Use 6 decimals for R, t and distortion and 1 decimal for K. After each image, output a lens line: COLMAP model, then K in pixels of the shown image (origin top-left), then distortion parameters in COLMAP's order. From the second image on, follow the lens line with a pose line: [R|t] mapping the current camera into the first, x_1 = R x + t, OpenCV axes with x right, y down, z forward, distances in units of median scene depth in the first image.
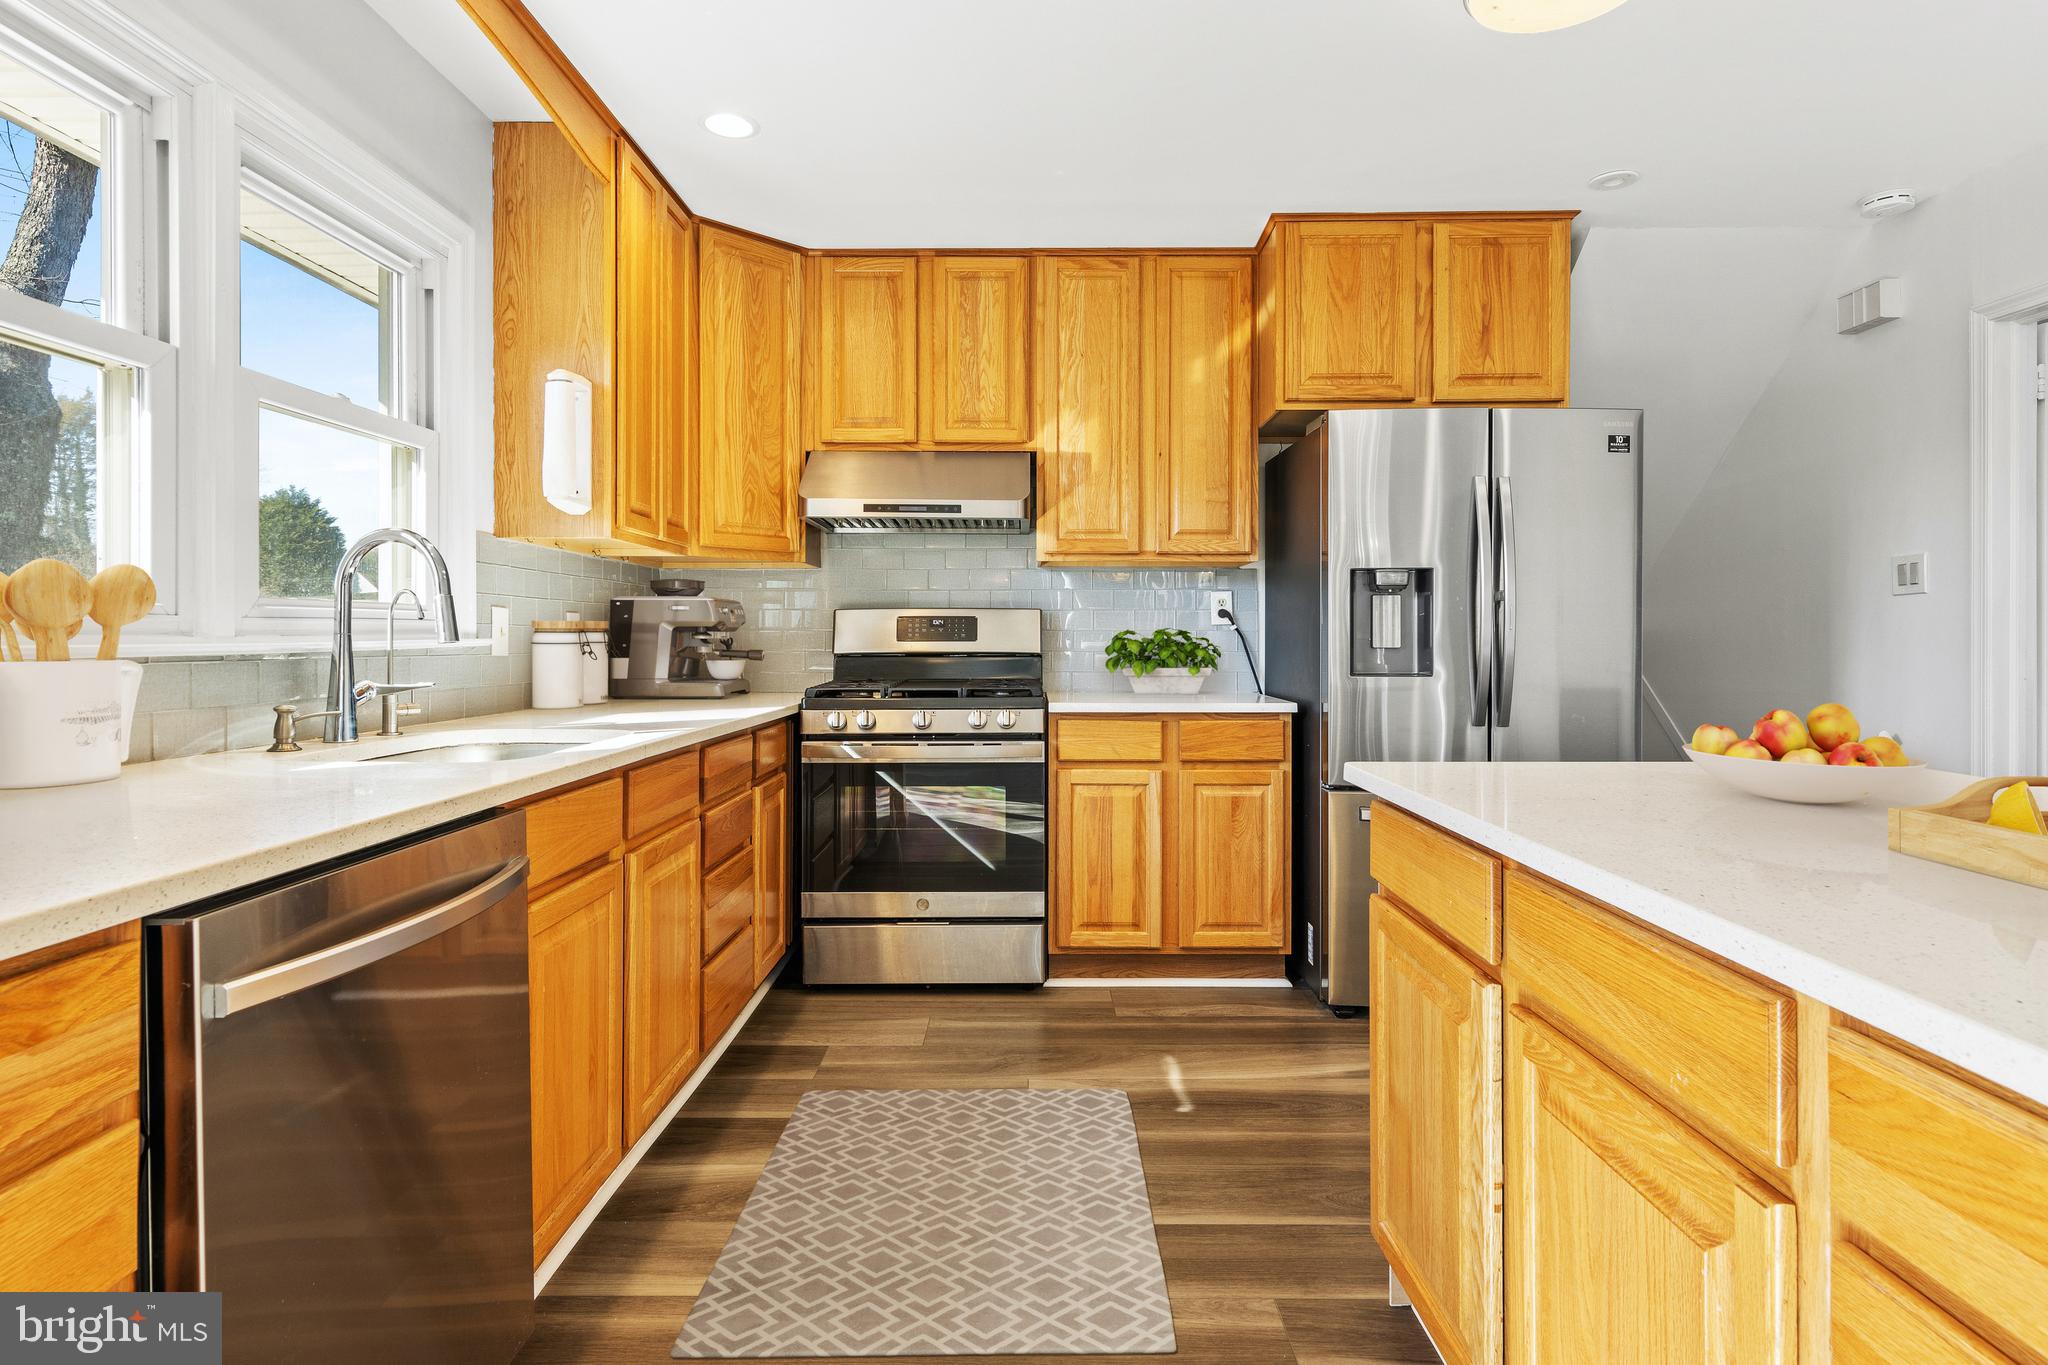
lens RADIAL K [[1059.9, 0, 1021.4], [0, 1059.9, 644.2], [0, 0, 1]] dist [0.006905, -0.003022]
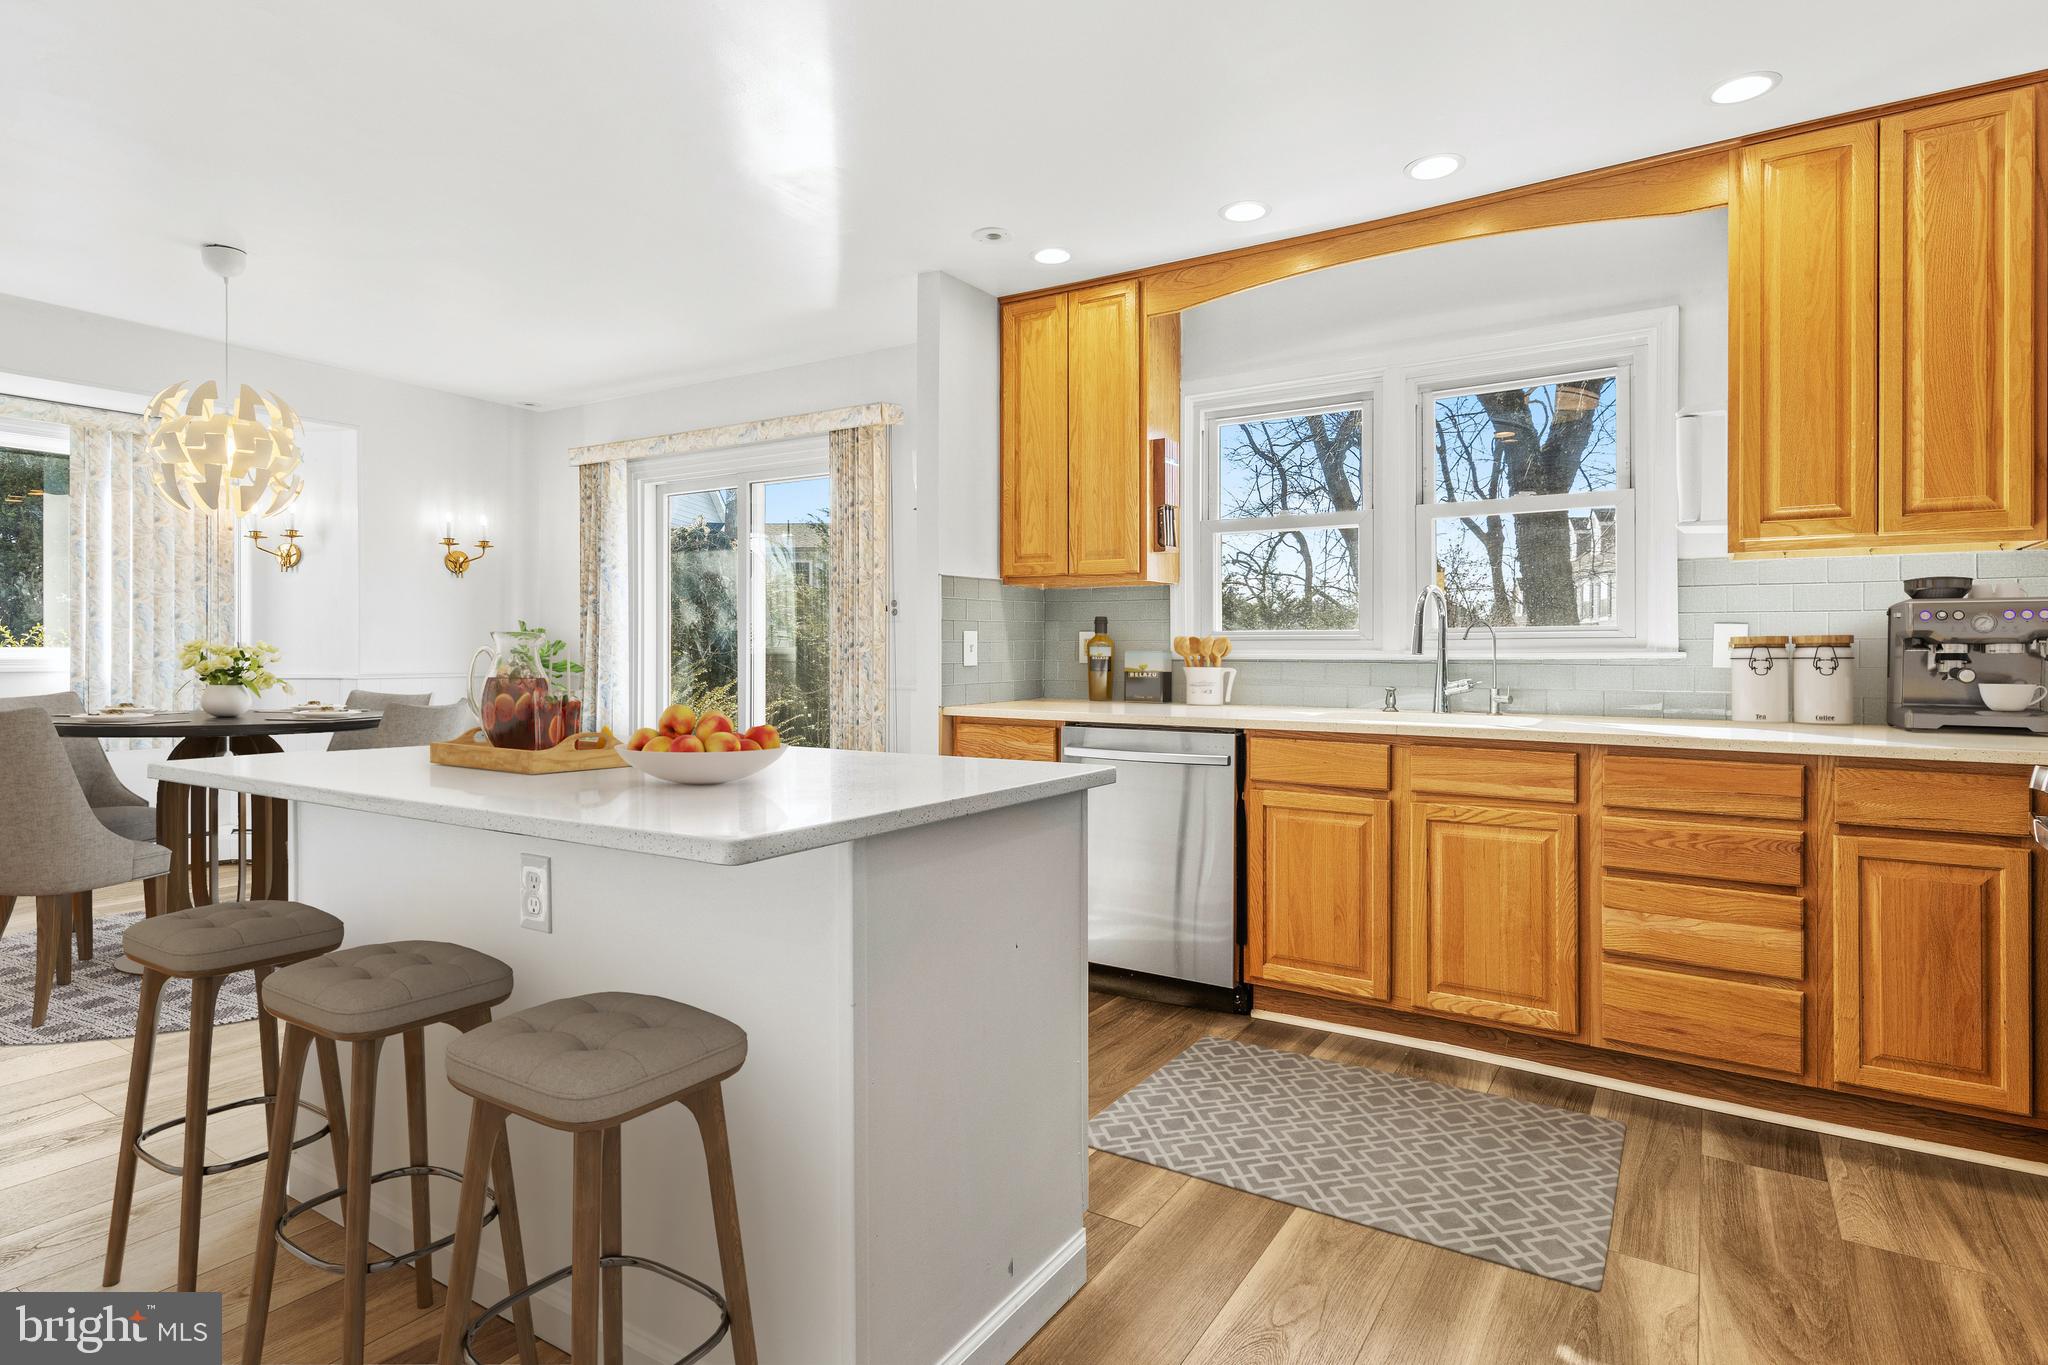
lens RADIAL K [[1059.9, 0, 1029.1], [0, 1059.9, 647.8], [0, 0, 1]] dist [0.006905, -0.003022]
pose [[-0.538492, -0.001591, -0.842629, 0.685487], [-0.004458, 0.999990, 0.000961, -0.006122], [0.842619, 0.004274, -0.538493, 0.812767]]
